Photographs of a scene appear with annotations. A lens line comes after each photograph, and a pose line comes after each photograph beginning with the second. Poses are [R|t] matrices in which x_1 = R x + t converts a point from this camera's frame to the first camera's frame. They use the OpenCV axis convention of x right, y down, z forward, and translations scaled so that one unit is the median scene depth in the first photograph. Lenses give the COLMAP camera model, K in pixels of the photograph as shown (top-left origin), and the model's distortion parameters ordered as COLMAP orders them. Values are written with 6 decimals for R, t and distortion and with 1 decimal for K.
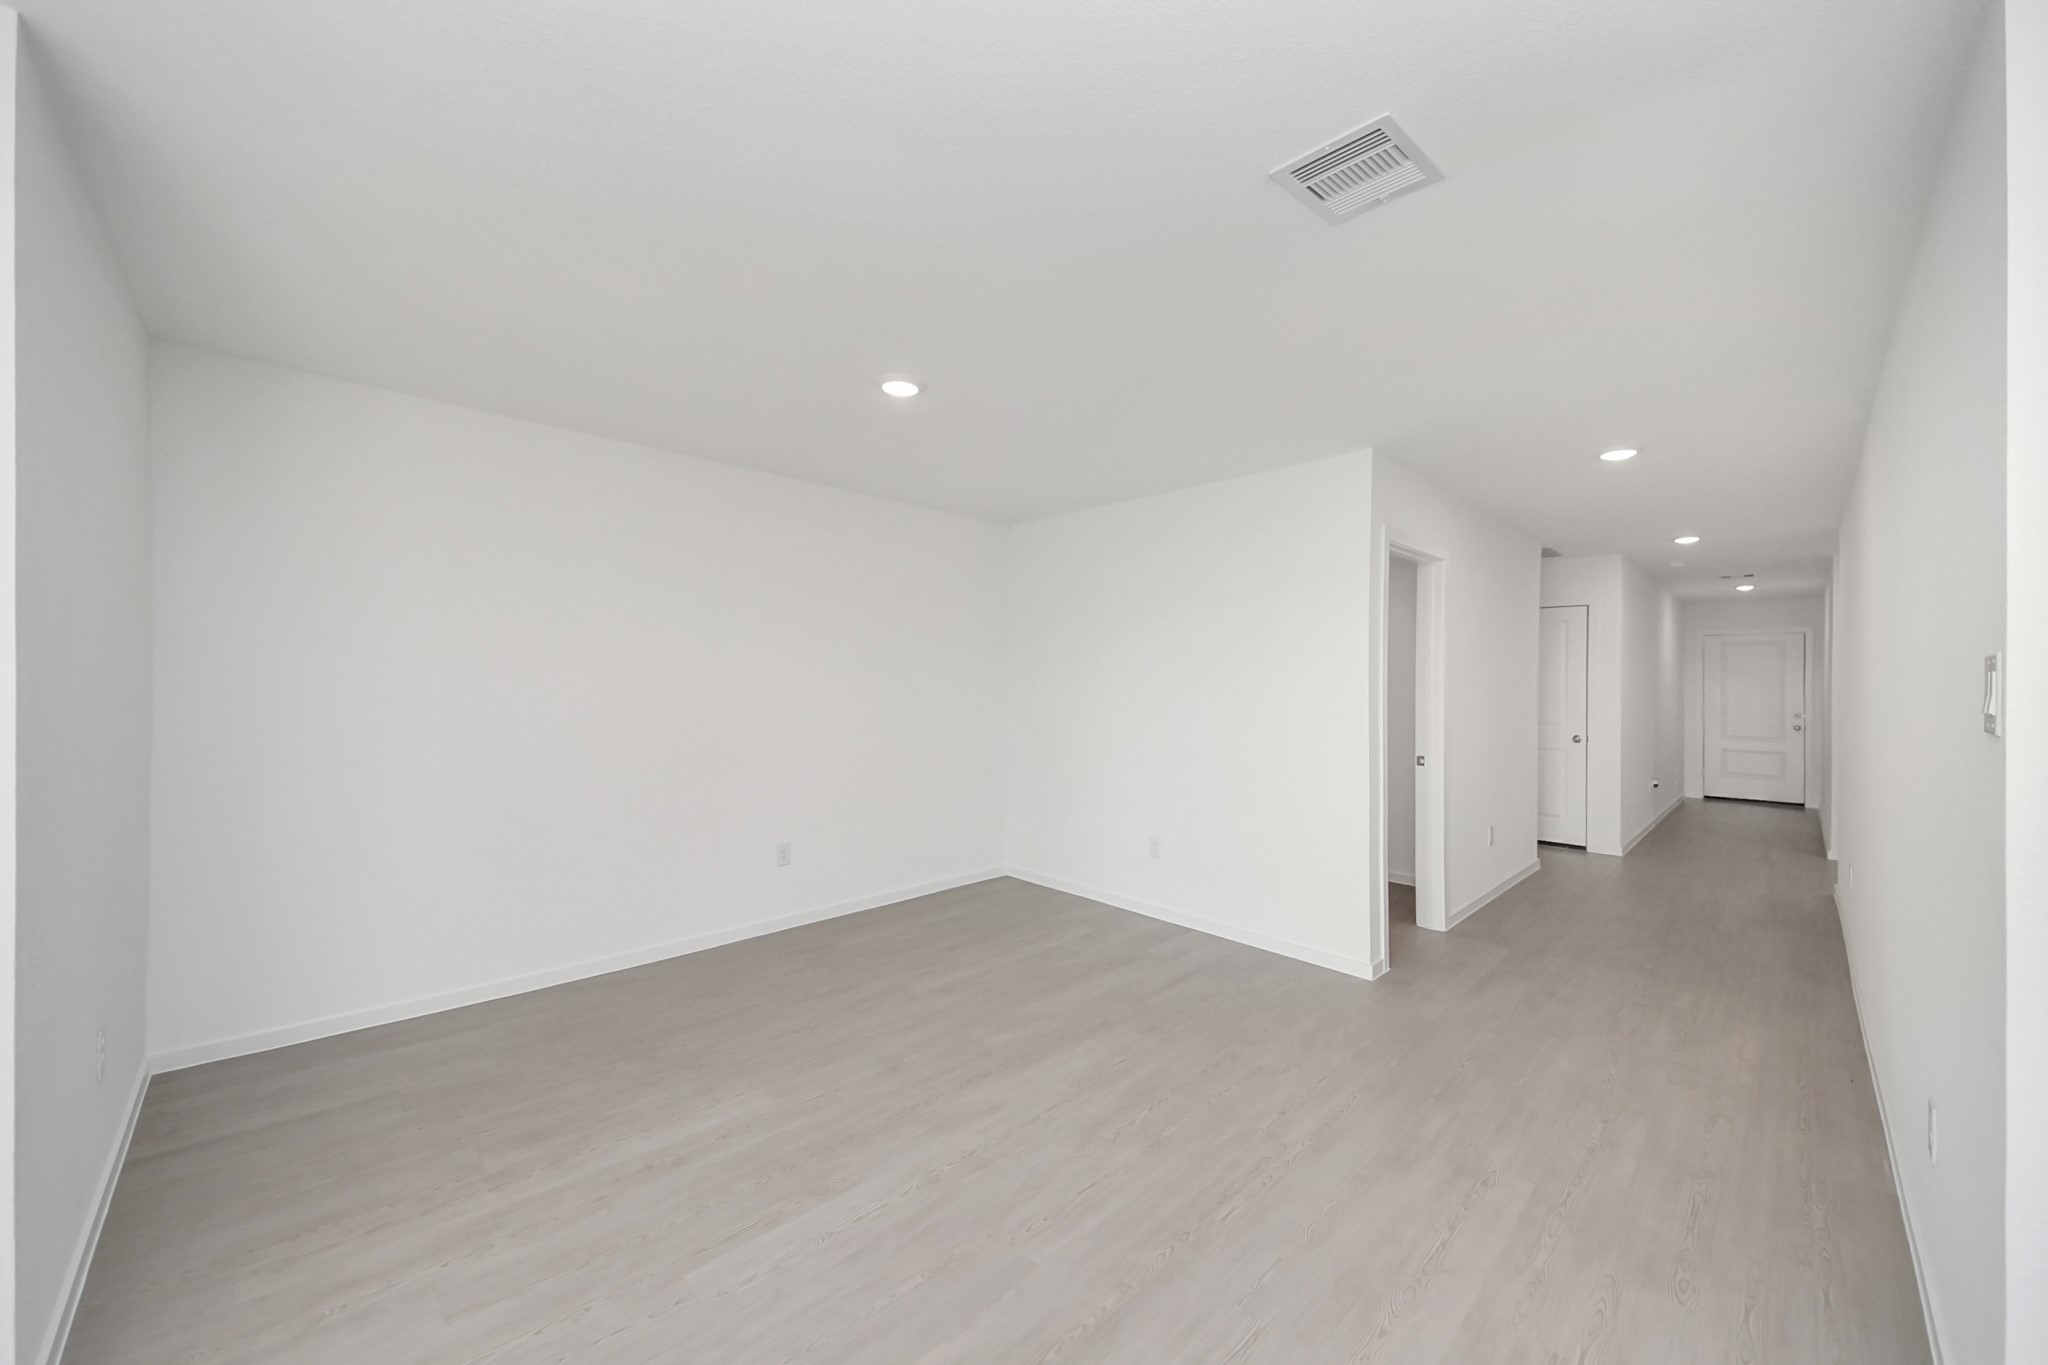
lens RADIAL K [[720.1, 0, 1000.6], [0, 720.1, 687.1], [0, 0, 1]] dist [0.000505, -0.013318]
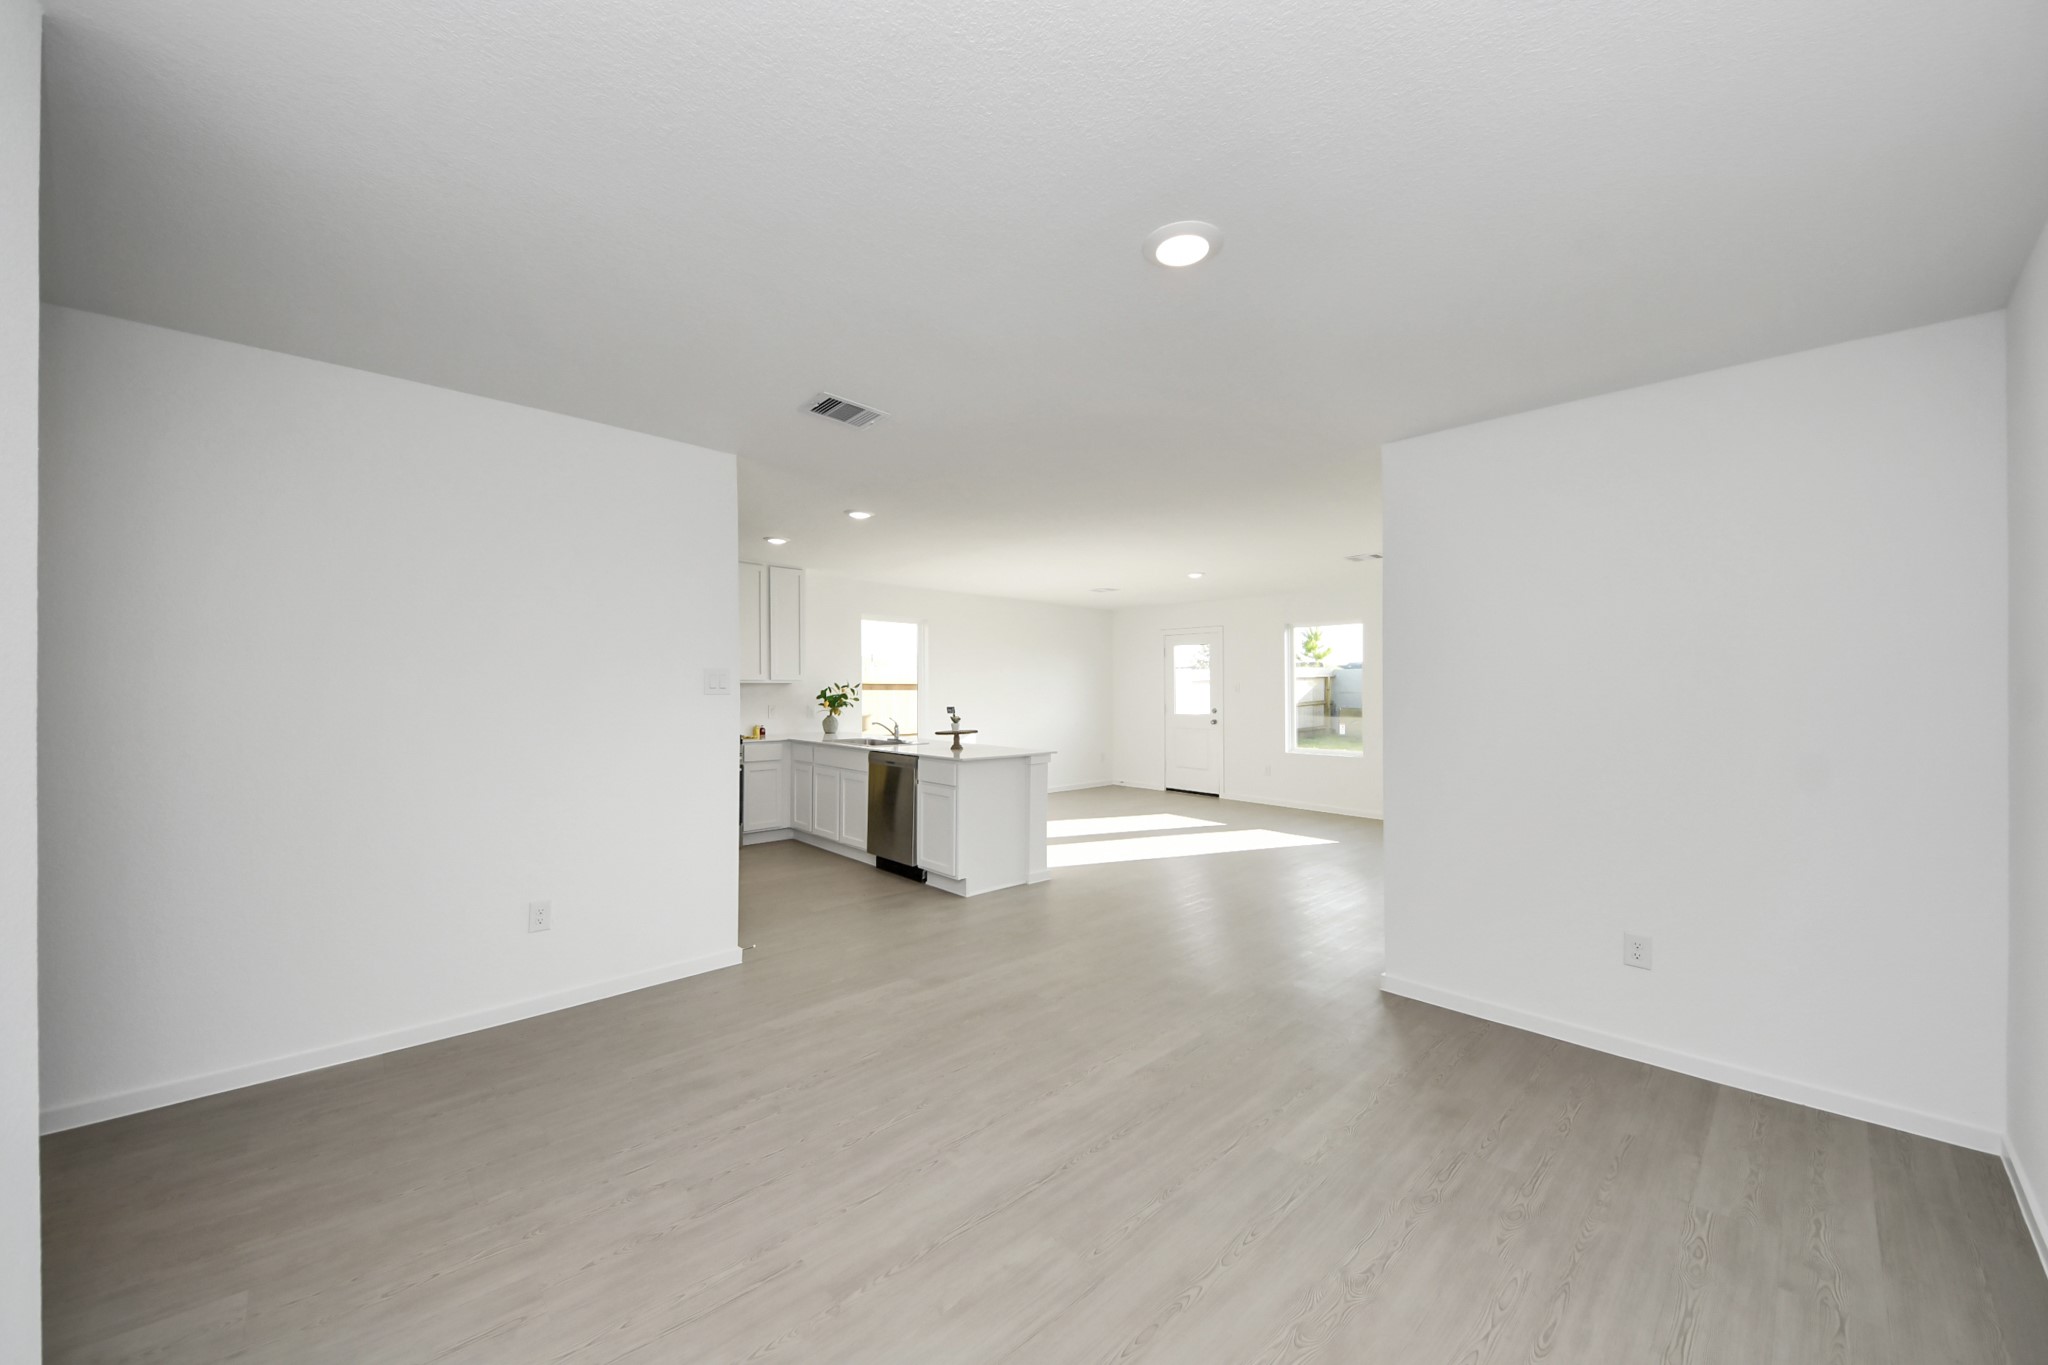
lens RADIAL K [[720.1, 0, 1000.6], [0, 720.1, 687.1], [0, 0, 1]] dist [0.000505, -0.013318]
pose [[-0.999546, -0.011412, 0.027874, 0.014798], [-0.011505, 0.999929, -0.003176, -0.014817], [-0.027836, -0.003496, -0.999606, 2.125261]]
